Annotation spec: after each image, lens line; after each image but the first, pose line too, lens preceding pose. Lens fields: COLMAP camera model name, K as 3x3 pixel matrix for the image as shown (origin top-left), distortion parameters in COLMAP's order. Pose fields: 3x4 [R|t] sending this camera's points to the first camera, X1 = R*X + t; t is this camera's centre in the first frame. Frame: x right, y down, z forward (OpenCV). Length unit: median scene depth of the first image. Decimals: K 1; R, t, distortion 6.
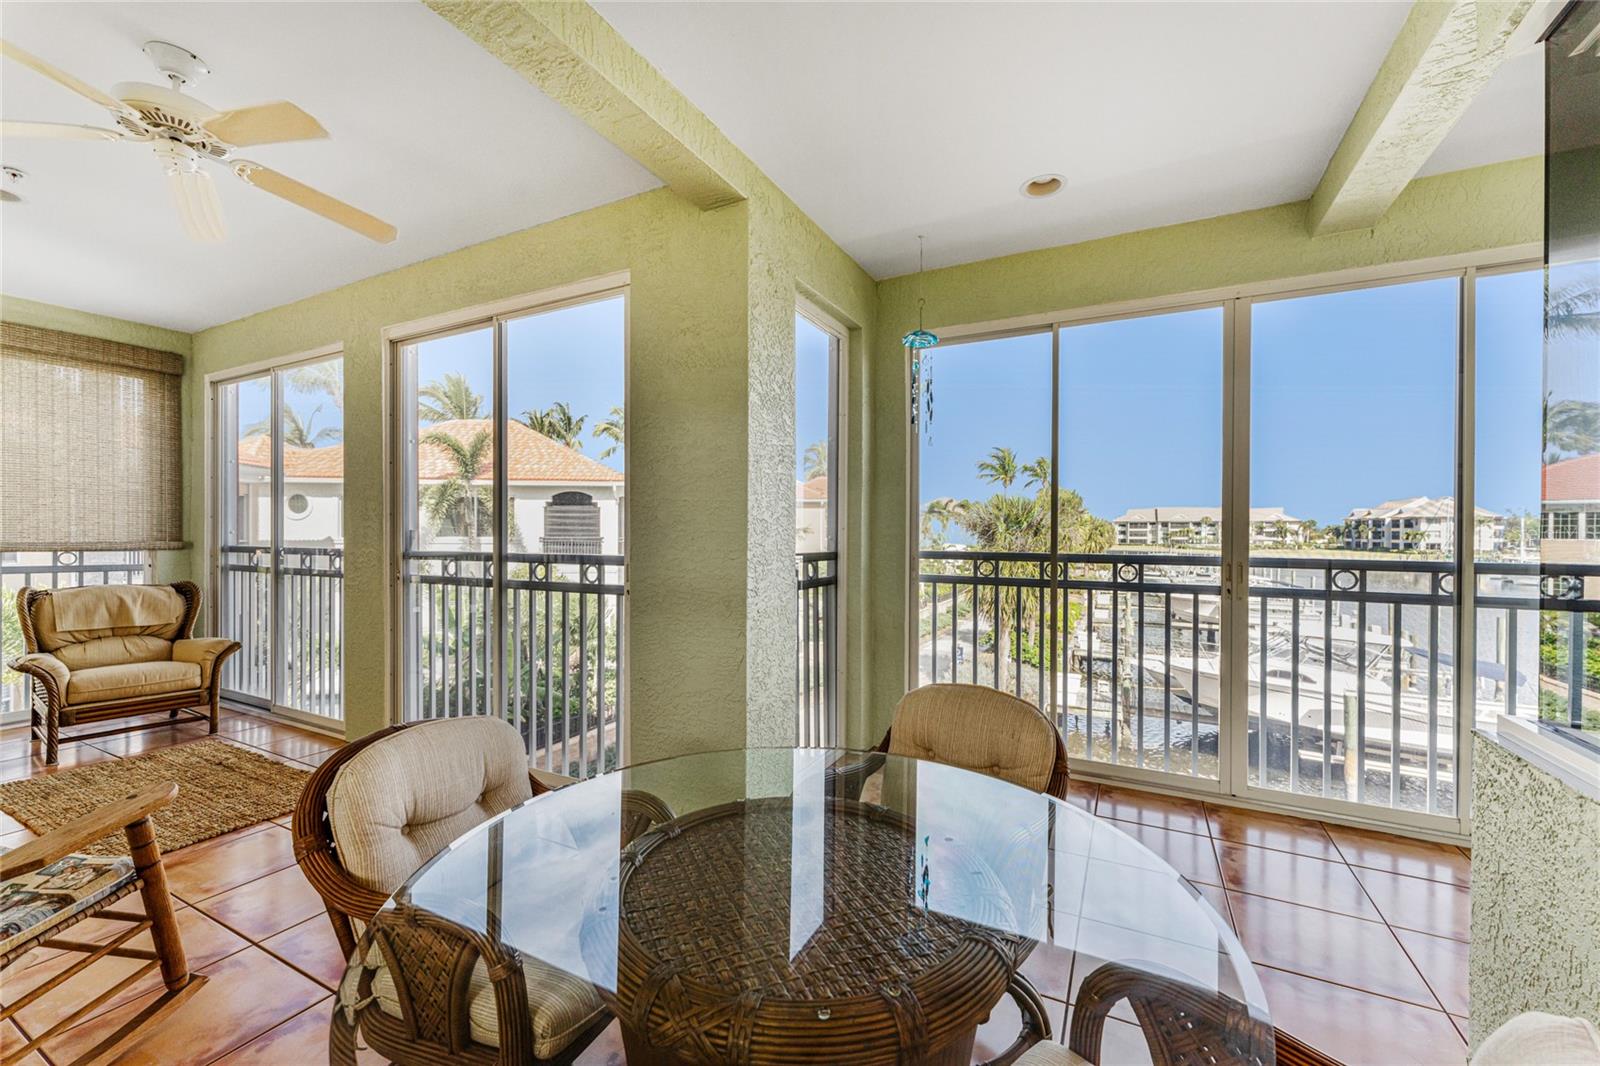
lens RADIAL K [[639.3, 0, 798.9], [0, 639.3, 538.5], [0, 0, 1]] dist [0.001684, -0.000111]
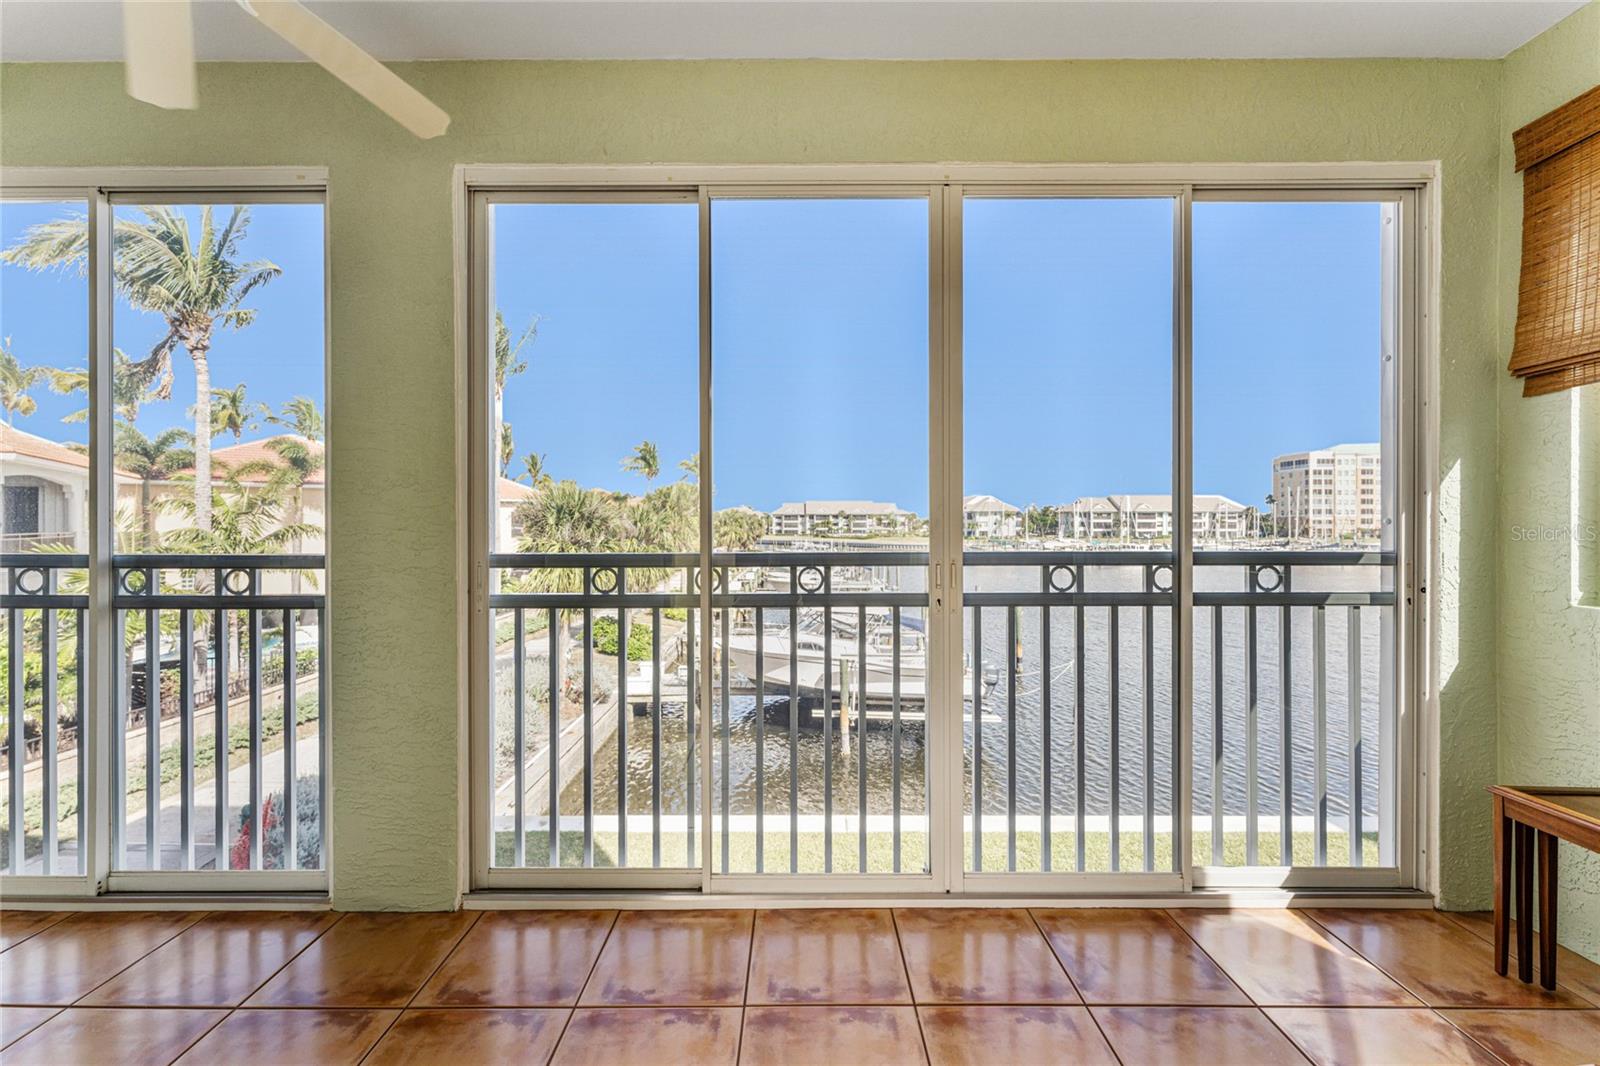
lens RADIAL K [[636.7, 0, 791.3], [0, 636.7, 535.0], [0, 0, 1]] dist [0.001009, 0.000276]
pose [[0.882888, -0.013311, 0.469395, 0.177951], [0.010485, 0.999908, 0.008632, 0.001839], [-0.469467, -0.002699, 0.882946, 0.417472]]
